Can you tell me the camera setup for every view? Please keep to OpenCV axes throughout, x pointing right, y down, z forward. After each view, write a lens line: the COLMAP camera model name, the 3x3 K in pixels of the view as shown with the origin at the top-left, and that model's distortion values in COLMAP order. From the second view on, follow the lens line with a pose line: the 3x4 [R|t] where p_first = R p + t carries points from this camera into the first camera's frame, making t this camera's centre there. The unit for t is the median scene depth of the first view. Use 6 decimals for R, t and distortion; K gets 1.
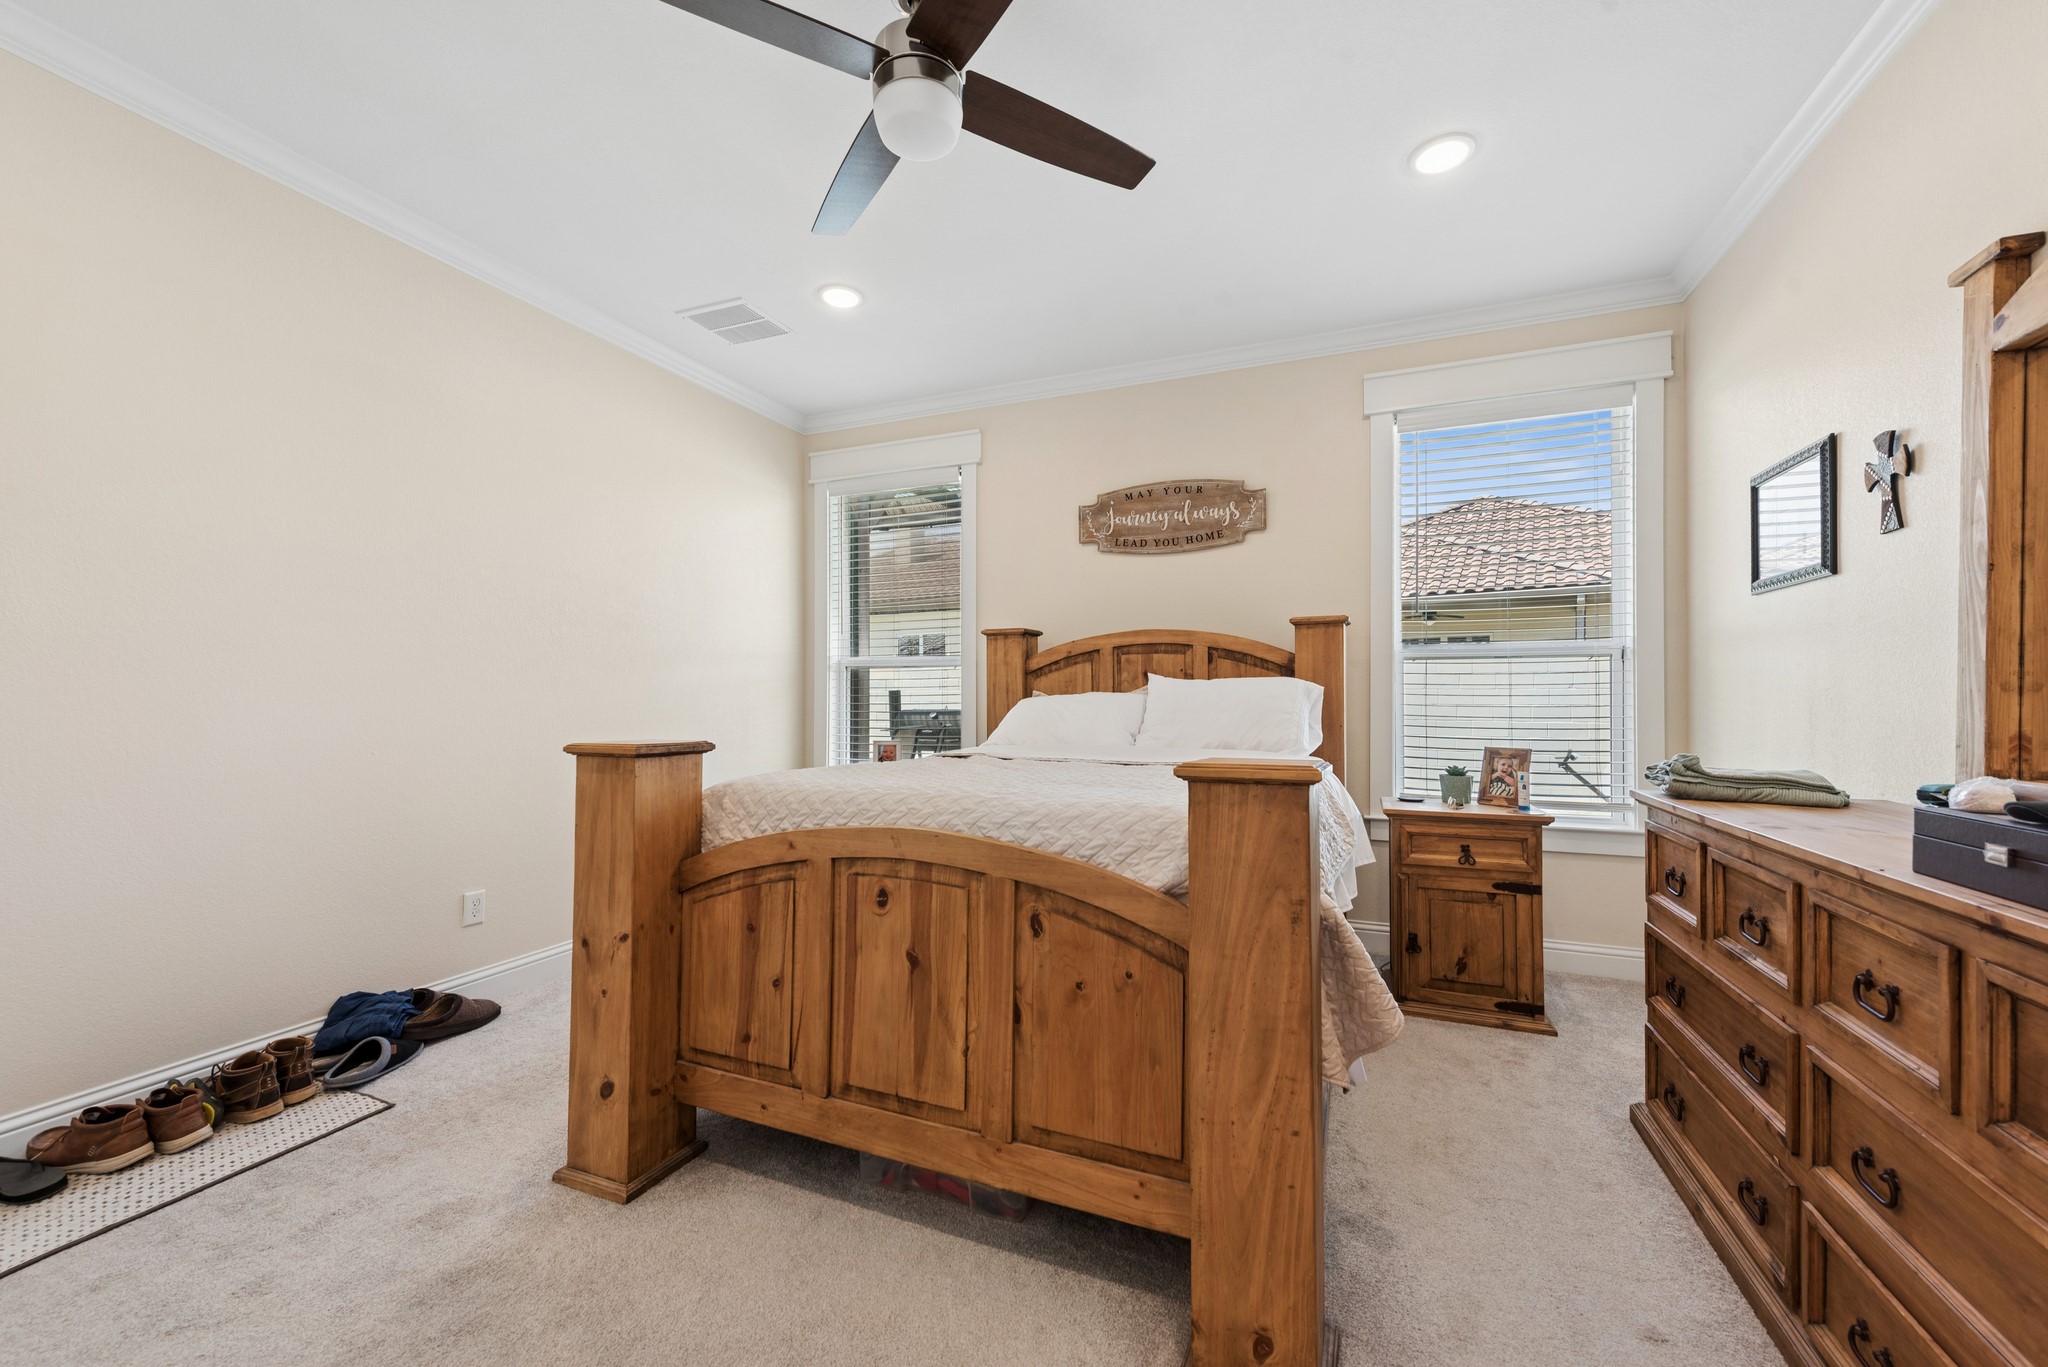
lens RADIAL K [[804.7, 0, 1019.1], [0, 804.7, 706.3], [0, 0, 1]] dist [0.015929, -0.005760]
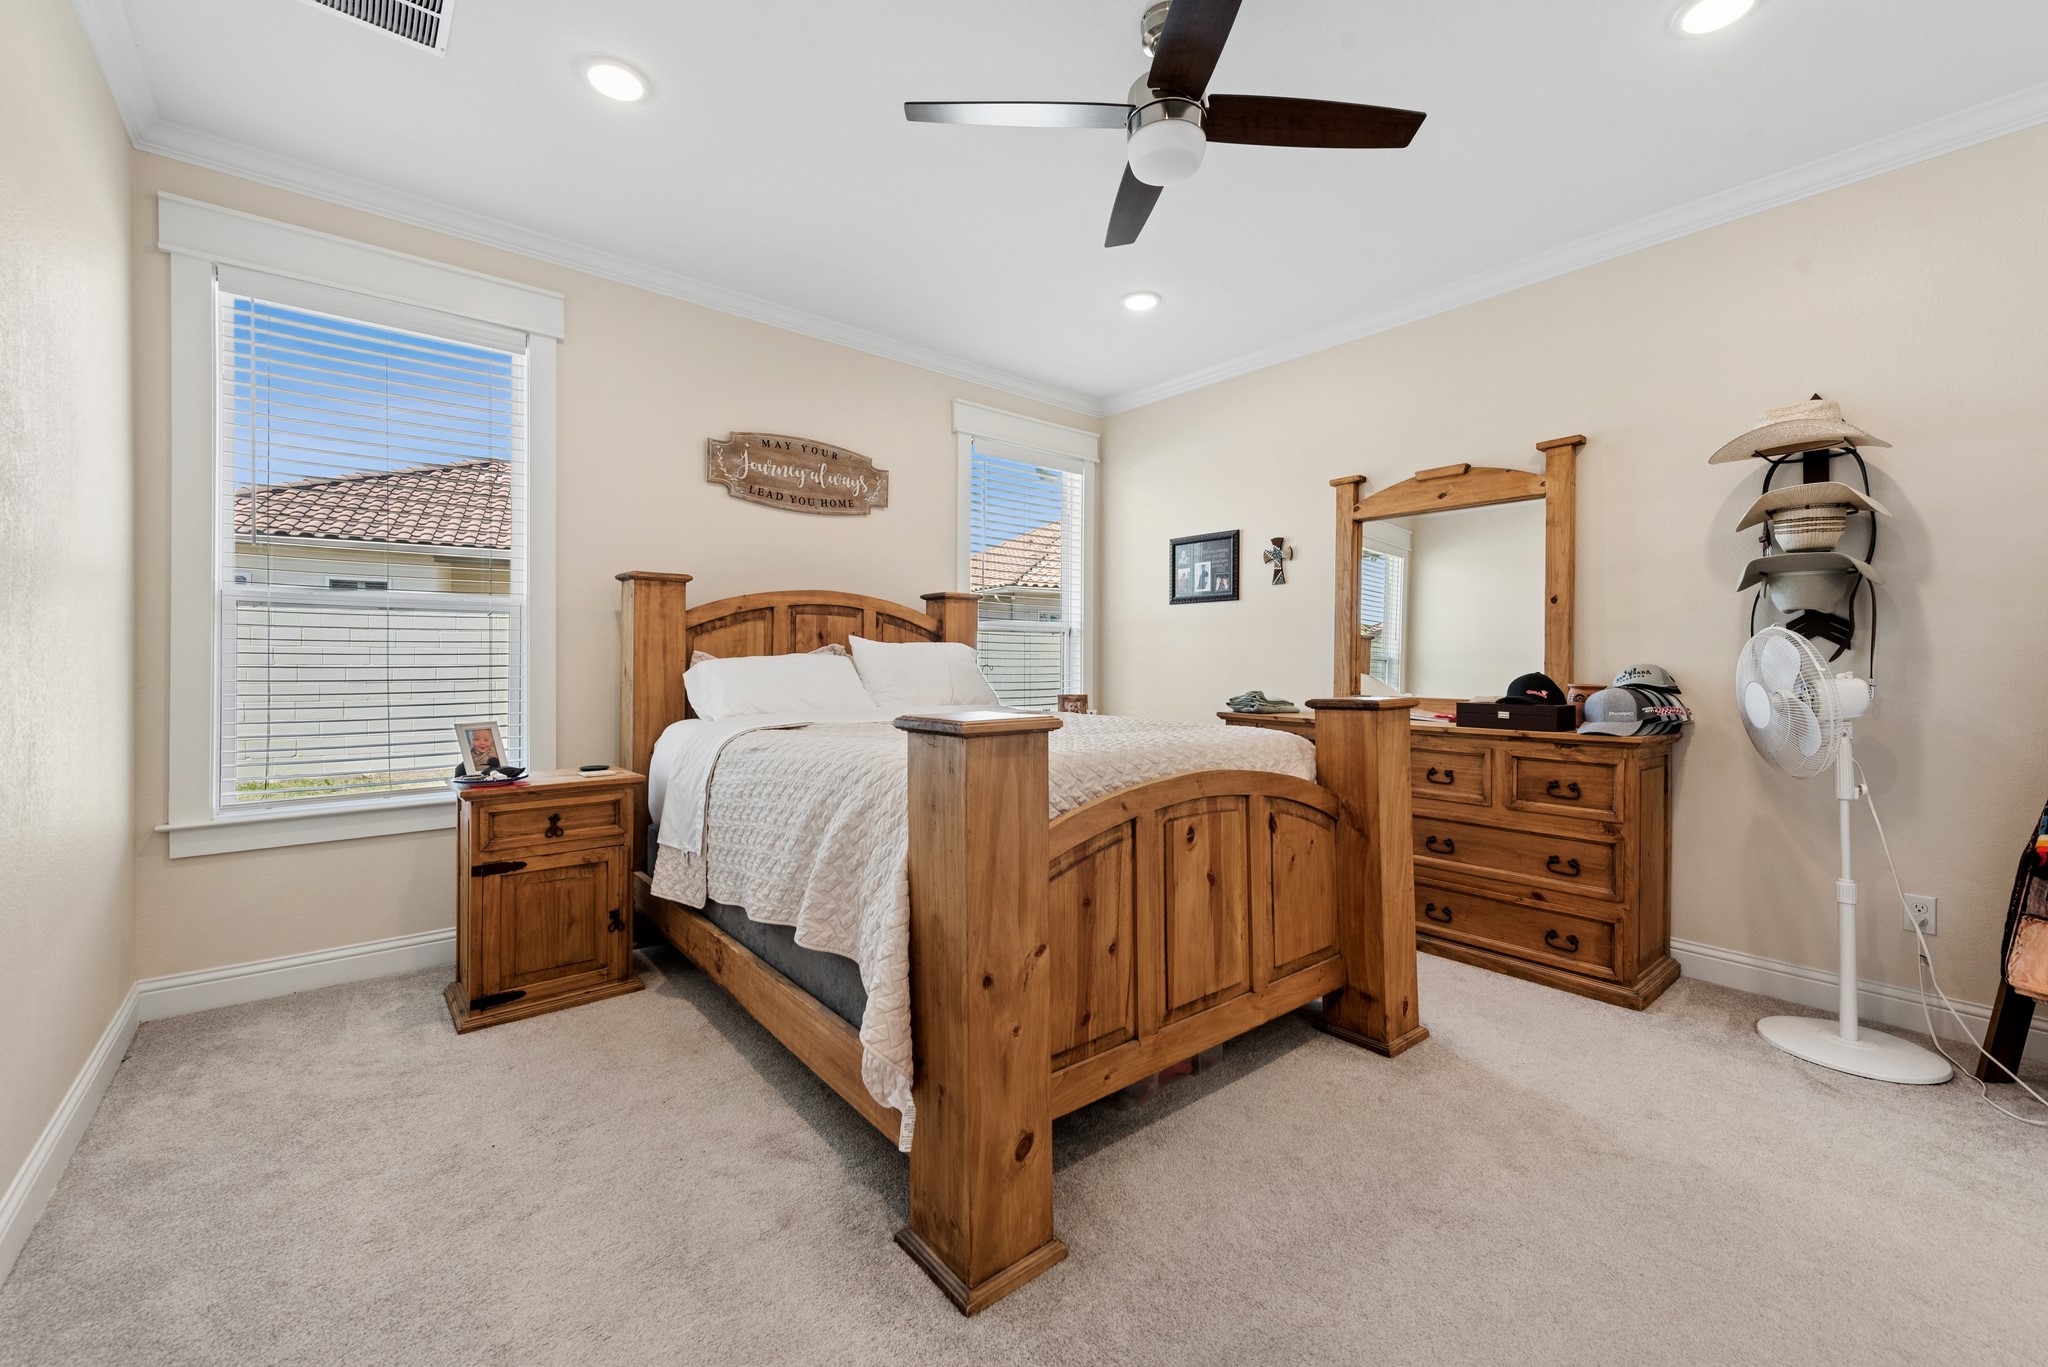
lens RADIAL K [[822.4, 0, 1024.0], [0, 822.4, 683.5], [0, 0, 1]] dist [0.014314, -0.006276]
pose [[0.458560, -0.022199, 0.888386, -0.704646], [0.005132, 0.999737, 0.022332, -0.002923], [-0.888649, -0.005681, 0.458553, 0.359626]]
